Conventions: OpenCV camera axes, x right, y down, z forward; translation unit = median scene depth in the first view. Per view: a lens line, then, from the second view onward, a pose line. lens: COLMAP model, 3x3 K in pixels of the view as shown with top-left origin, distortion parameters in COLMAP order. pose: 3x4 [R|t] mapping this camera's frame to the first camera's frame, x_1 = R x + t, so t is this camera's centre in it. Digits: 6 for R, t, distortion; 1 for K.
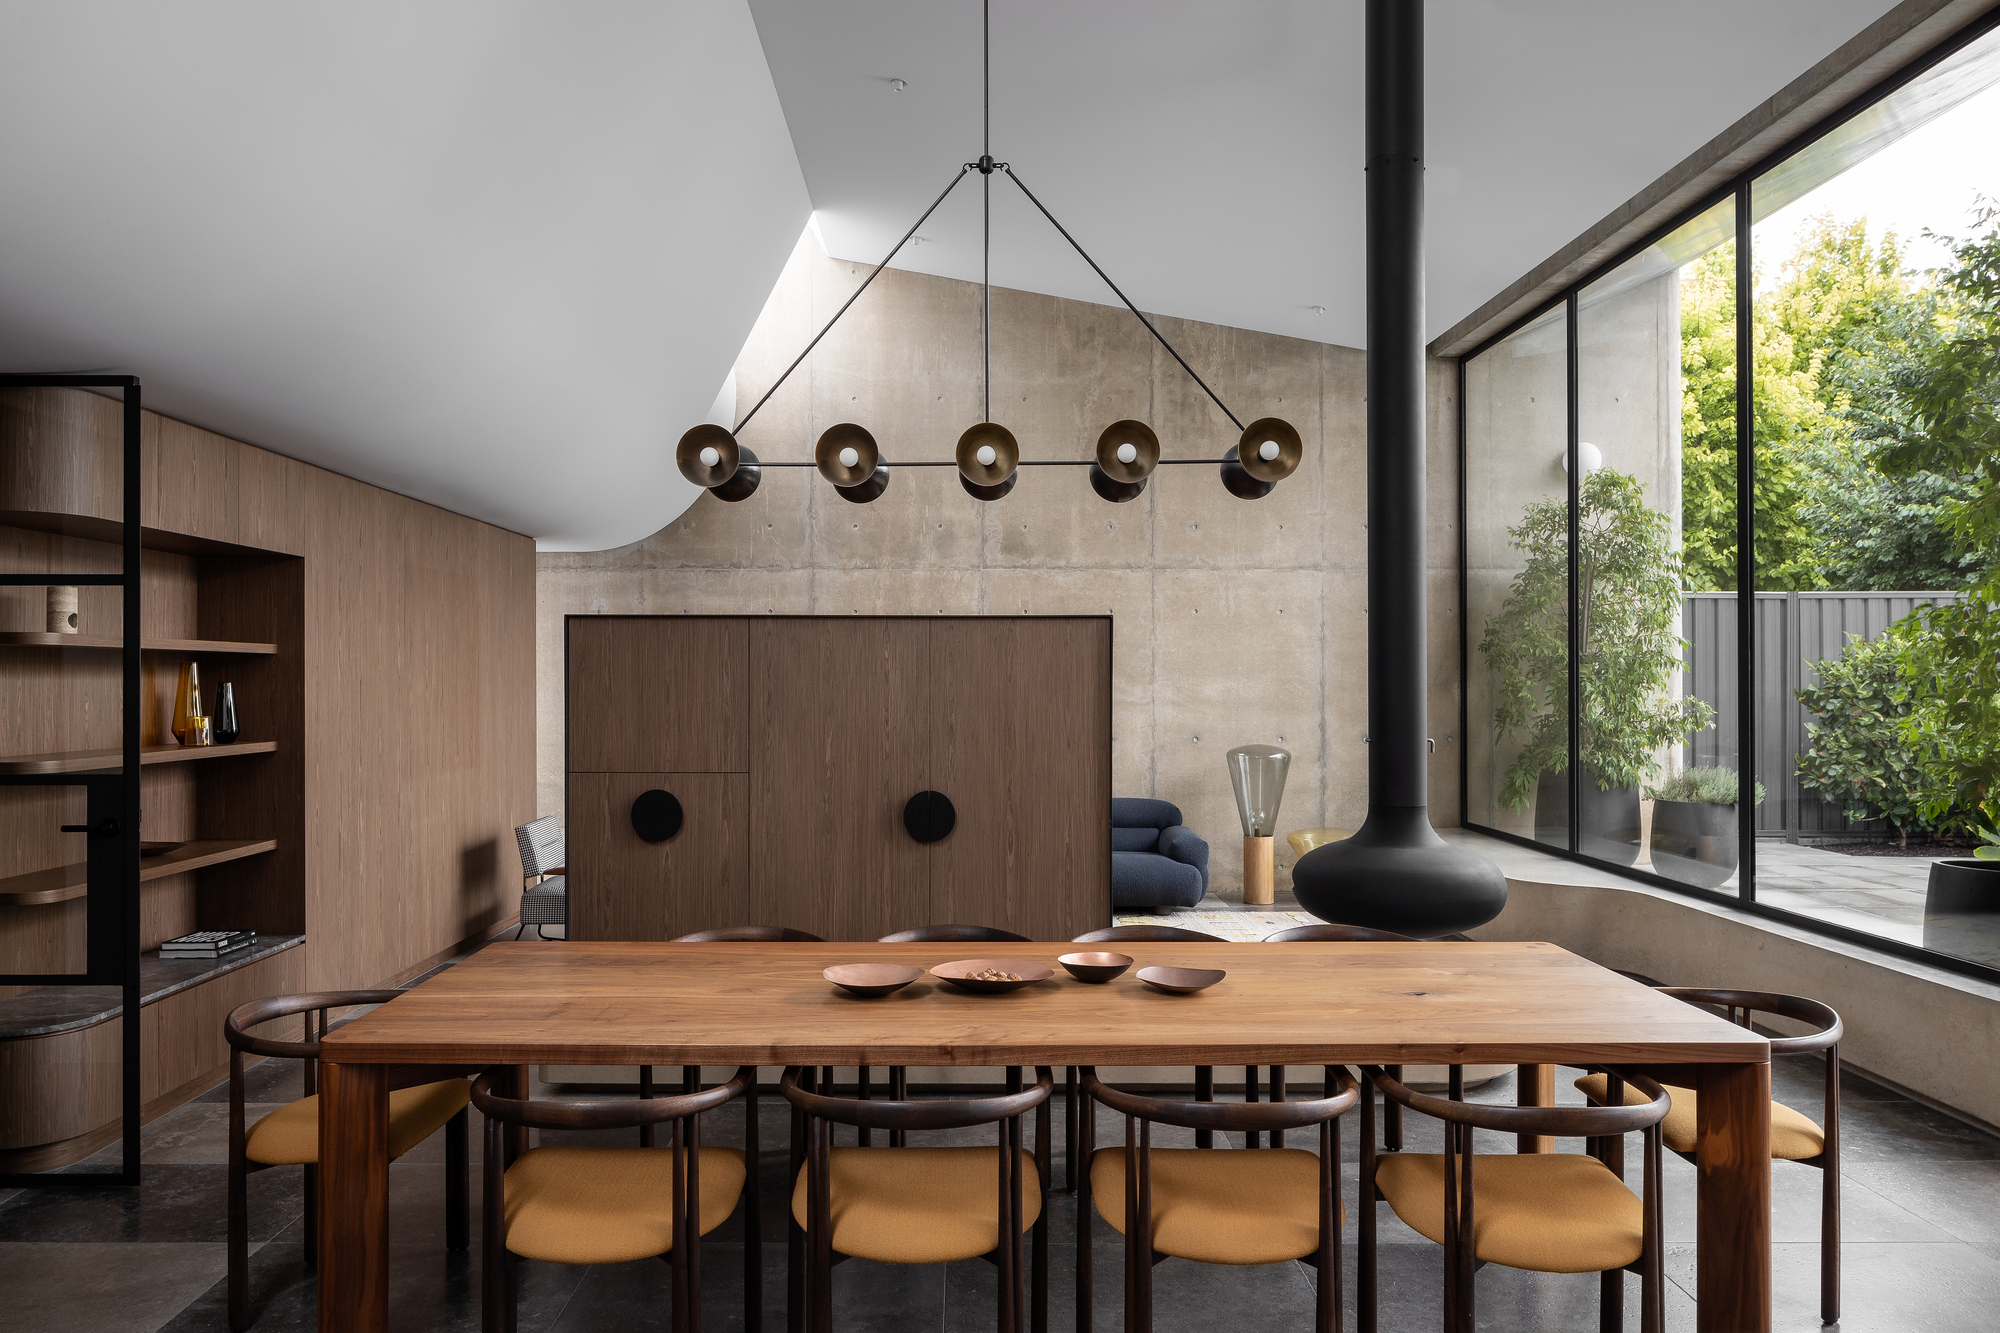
lens RADIAL K [[1351.6, 0, 995.7], [0, 1351.6, 639.6], [0, 0, 1]] dist [-0.009374, -0.000063]
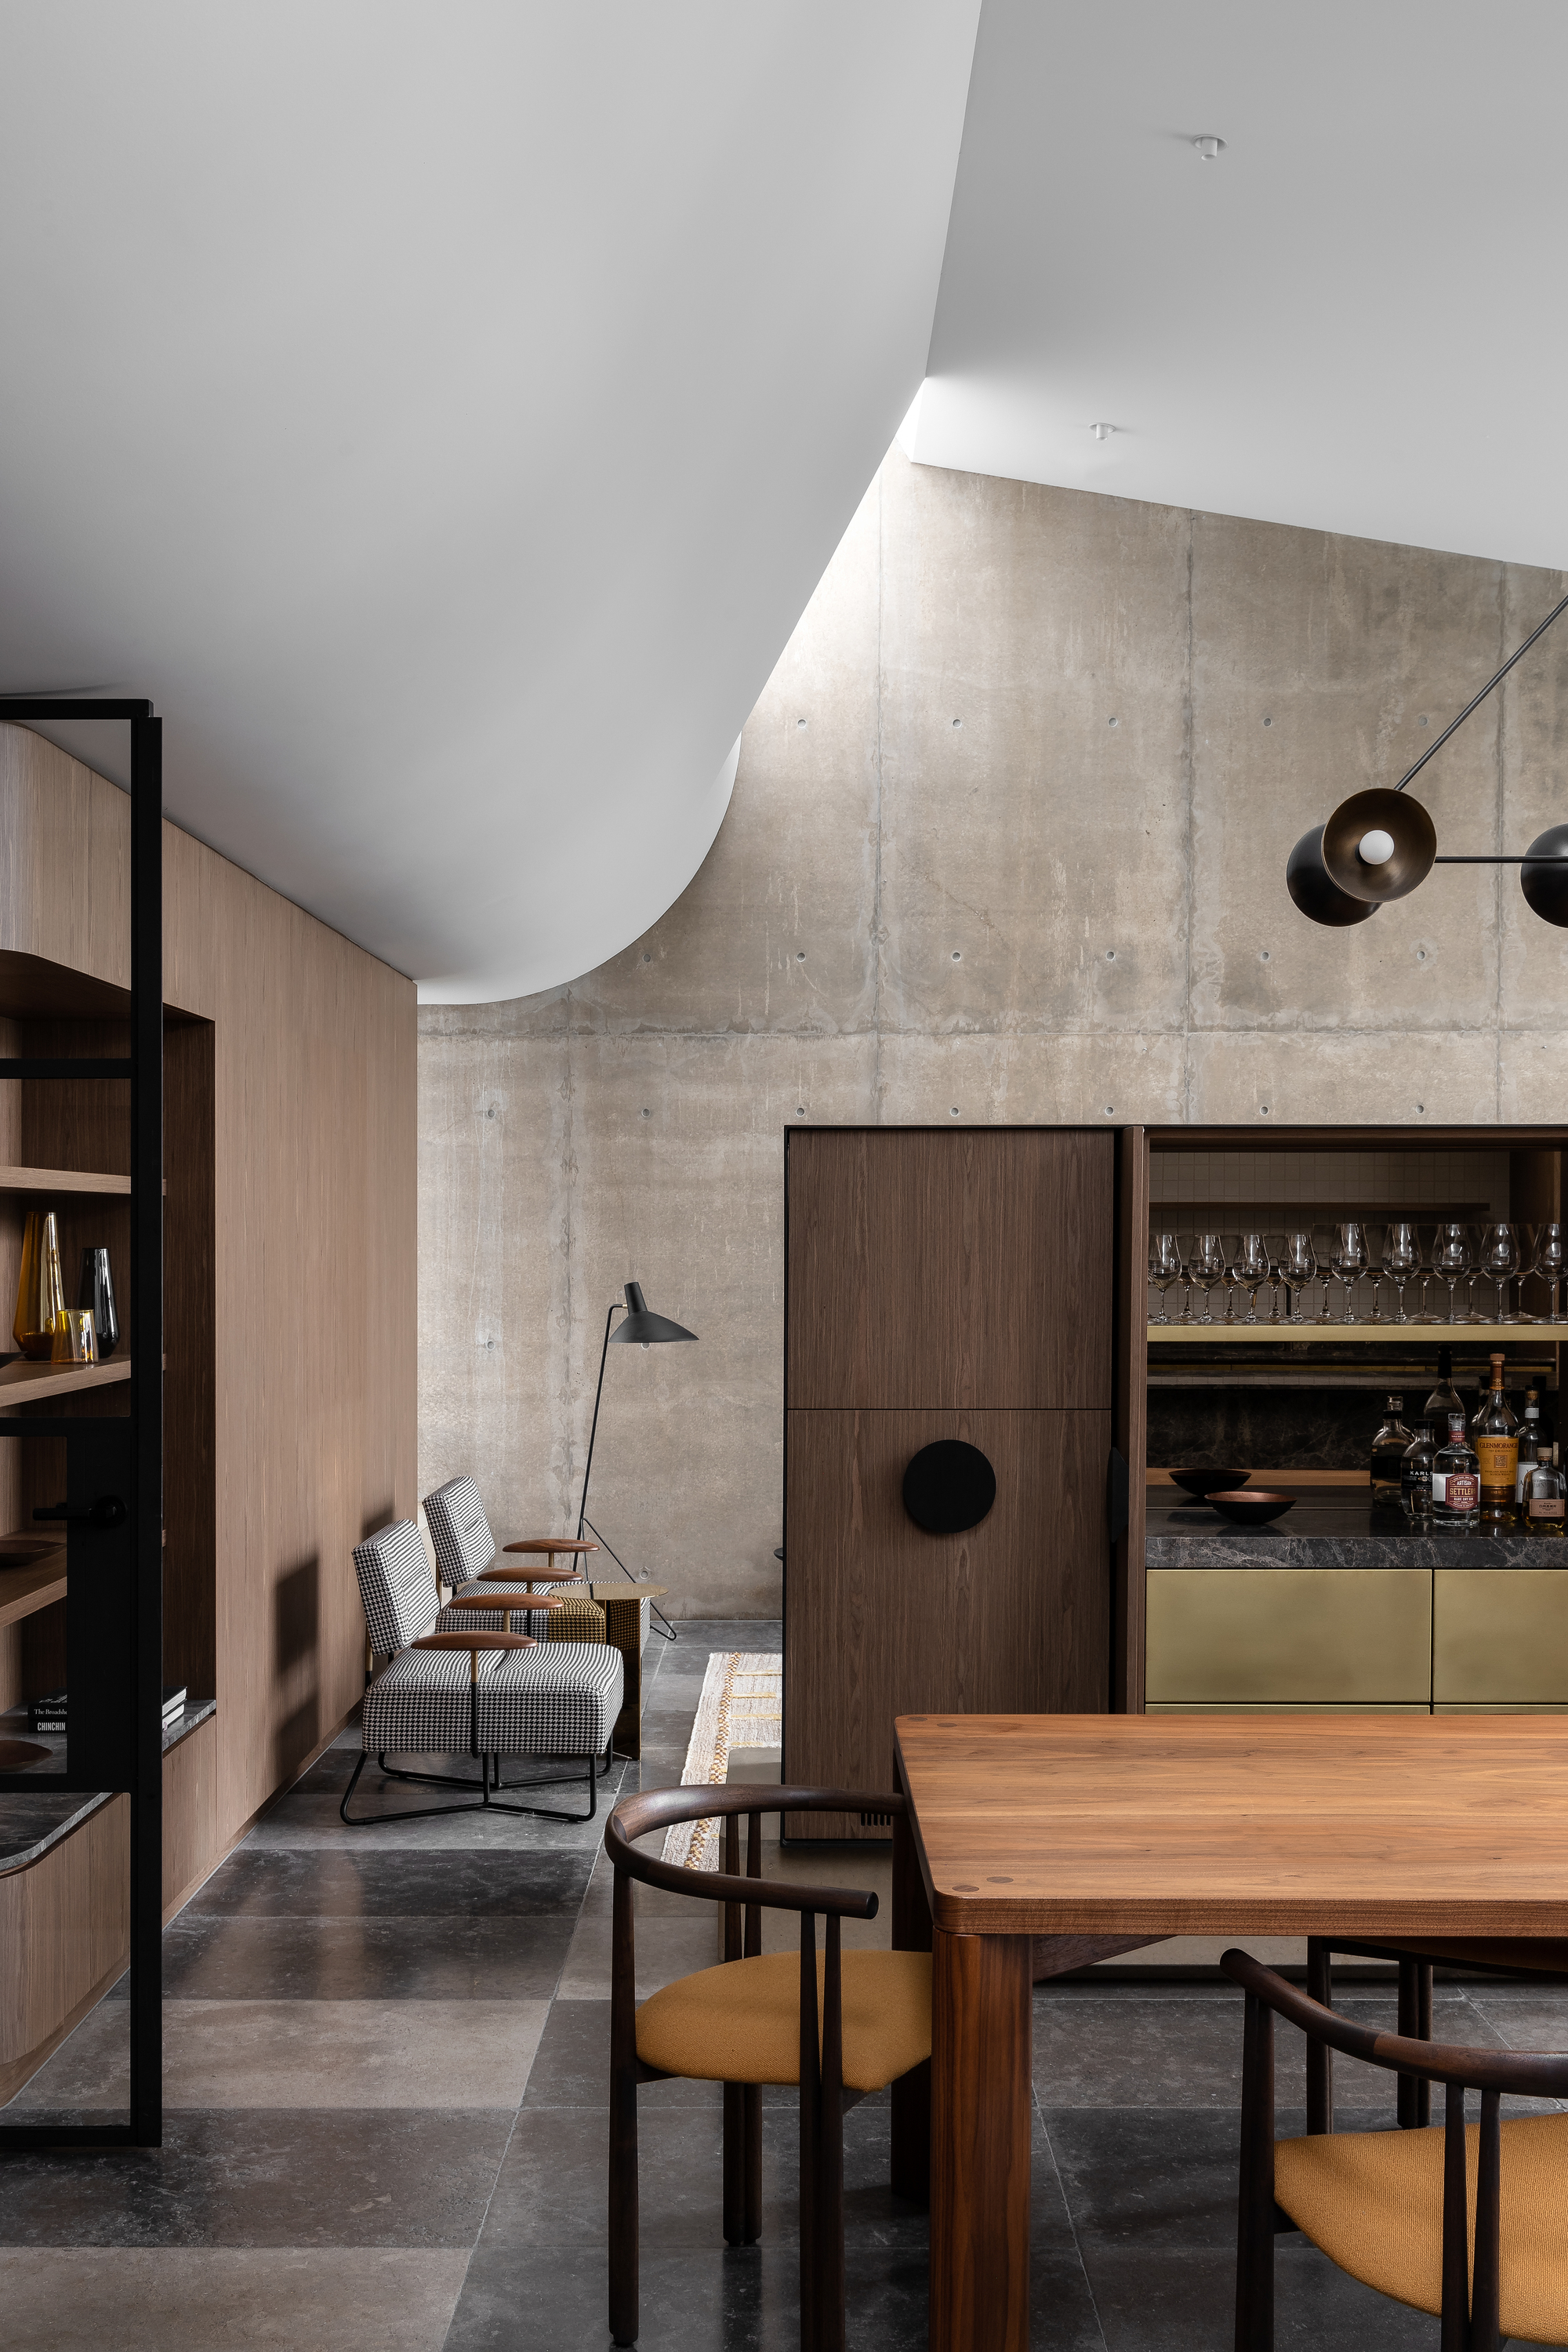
lens RADIAL K [[2476.3, 0, 781.8], [0, 2476.3, 1199.5], [0, 0, 1]] dist [-0.005897, 0.000000]
pose [[0.999769, -0.003048, -0.021284, -0.153797], [0.003431, 0.999832, 0.018012, -0.003153], [0.021225, -0.018081, 0.999611, -0.008690]]
